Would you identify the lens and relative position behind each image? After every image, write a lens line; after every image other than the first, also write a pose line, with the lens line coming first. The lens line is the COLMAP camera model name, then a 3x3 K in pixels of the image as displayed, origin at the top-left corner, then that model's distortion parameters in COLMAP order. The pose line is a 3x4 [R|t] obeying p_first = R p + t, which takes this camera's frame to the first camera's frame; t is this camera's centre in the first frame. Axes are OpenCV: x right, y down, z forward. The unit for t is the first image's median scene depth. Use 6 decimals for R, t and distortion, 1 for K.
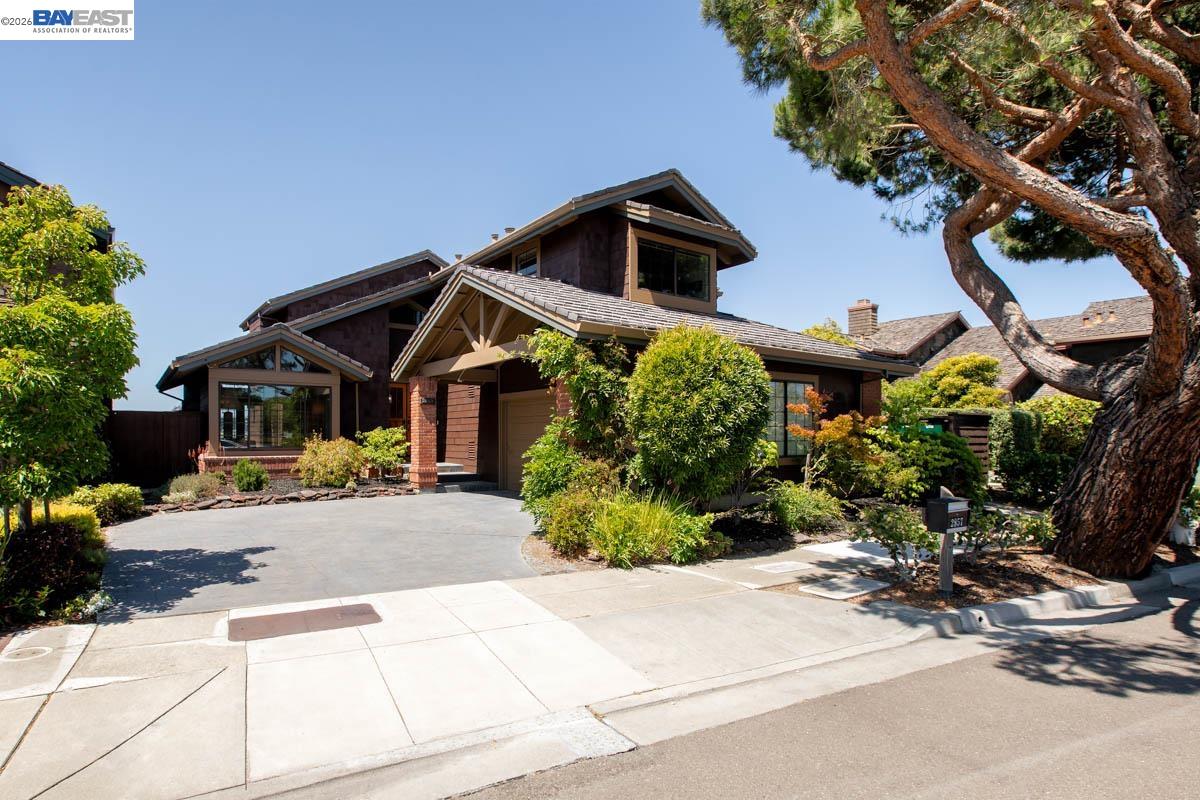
lens RADIAL K [[535.6, 0, 587.9], [0, 535.6, 397.5], [0, 0, 1]] dist [0.002273, -0.000158]
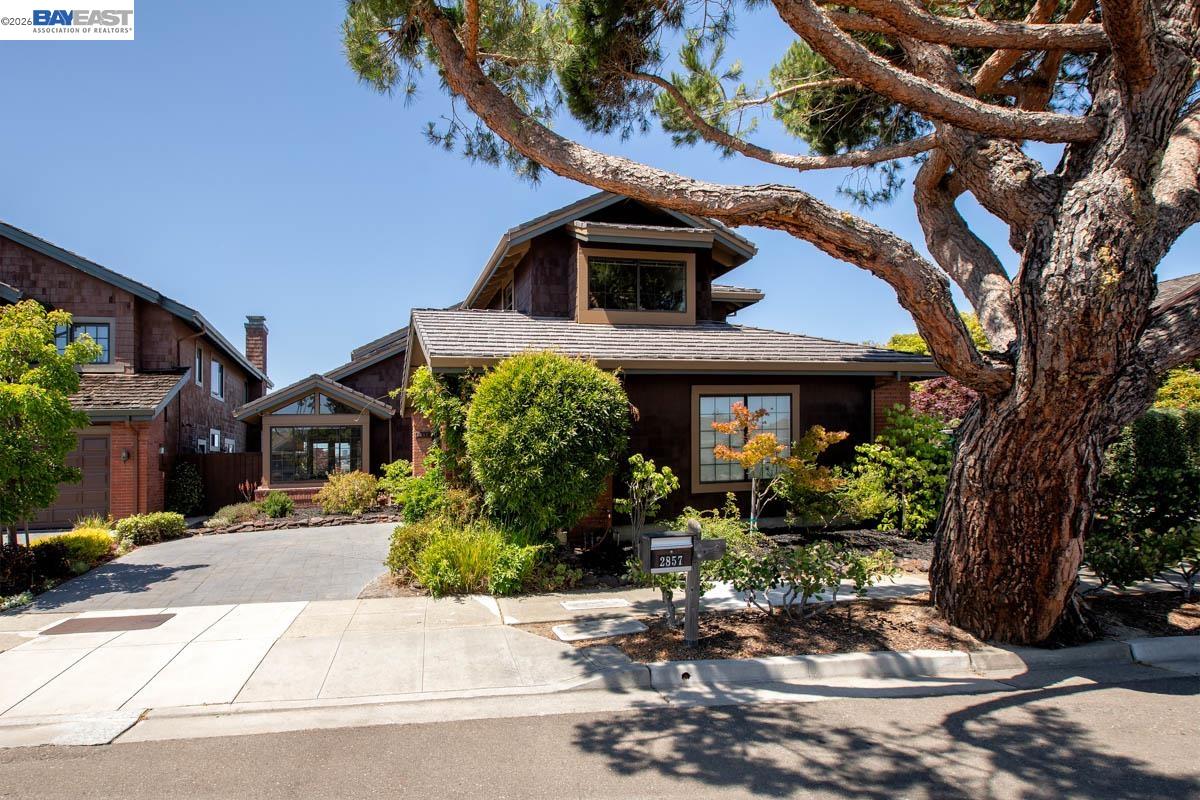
lens RADIAL K [[558.8, 0, 599.9], [0, 558.8, 410.9], [0, 0, 1]] dist [0.001805, -0.000015]
pose [[0.942454, -0.058609, -0.329158, 0.756241], [0.054918, 0.998280, -0.020508, 0.002513], [0.329794, 0.001251, 0.944052, 0.093791]]
